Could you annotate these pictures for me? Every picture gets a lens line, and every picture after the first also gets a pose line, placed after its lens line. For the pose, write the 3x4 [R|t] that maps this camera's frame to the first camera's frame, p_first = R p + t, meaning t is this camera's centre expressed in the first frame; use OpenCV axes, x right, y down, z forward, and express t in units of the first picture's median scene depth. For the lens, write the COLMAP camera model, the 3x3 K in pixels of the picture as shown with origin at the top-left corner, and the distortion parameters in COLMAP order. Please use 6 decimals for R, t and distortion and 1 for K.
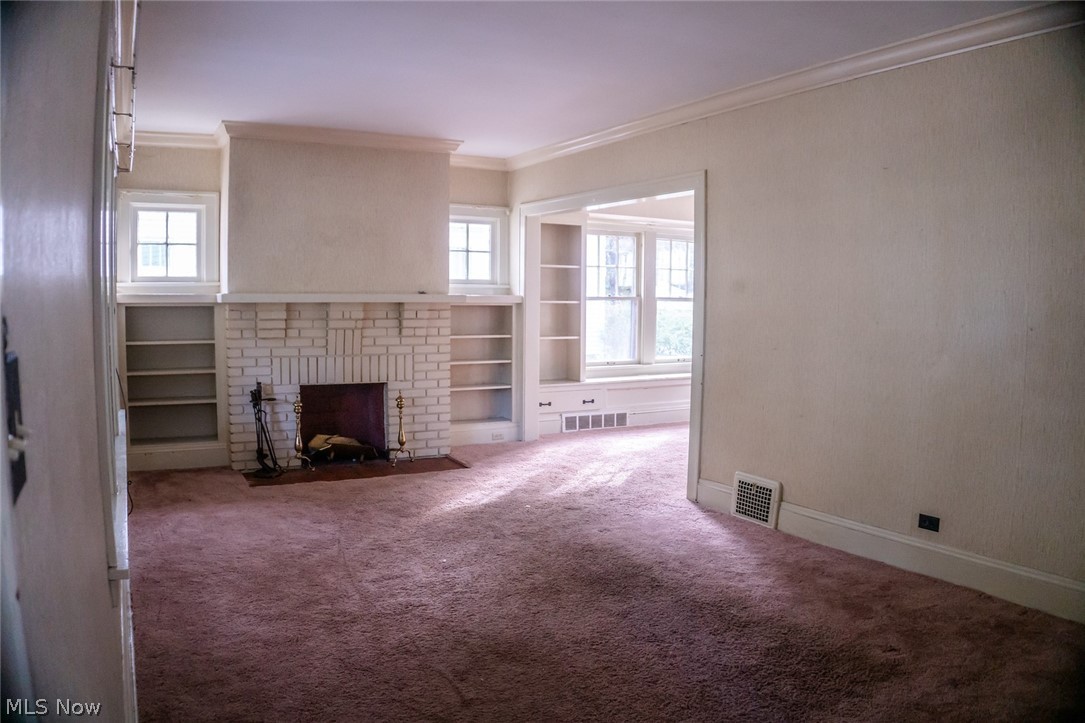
lens RADIAL K [[785.3, 0, 542.5], [0, 785.3, 361.5], [0, 0, 1]] dist [-0.236092, 0.106130]
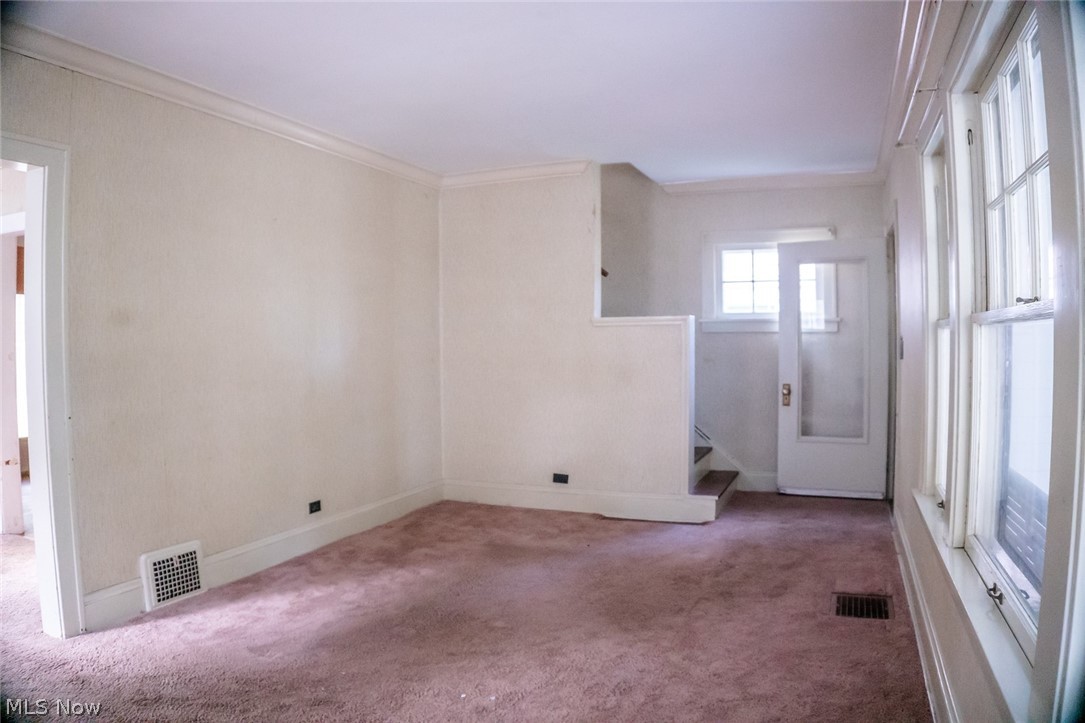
lens RADIAL K [[754.0, 0, 542.5], [0, 754.0, 361.5], [0, 0, 1]] dist [-0.227833, 0.076037]
pose [[-0.629285, -0.012585, 0.777072, -0.704203], [0.069674, 0.994929, 0.072536, -0.097202], [-0.774045, 0.099788, -0.625218, 1.442366]]
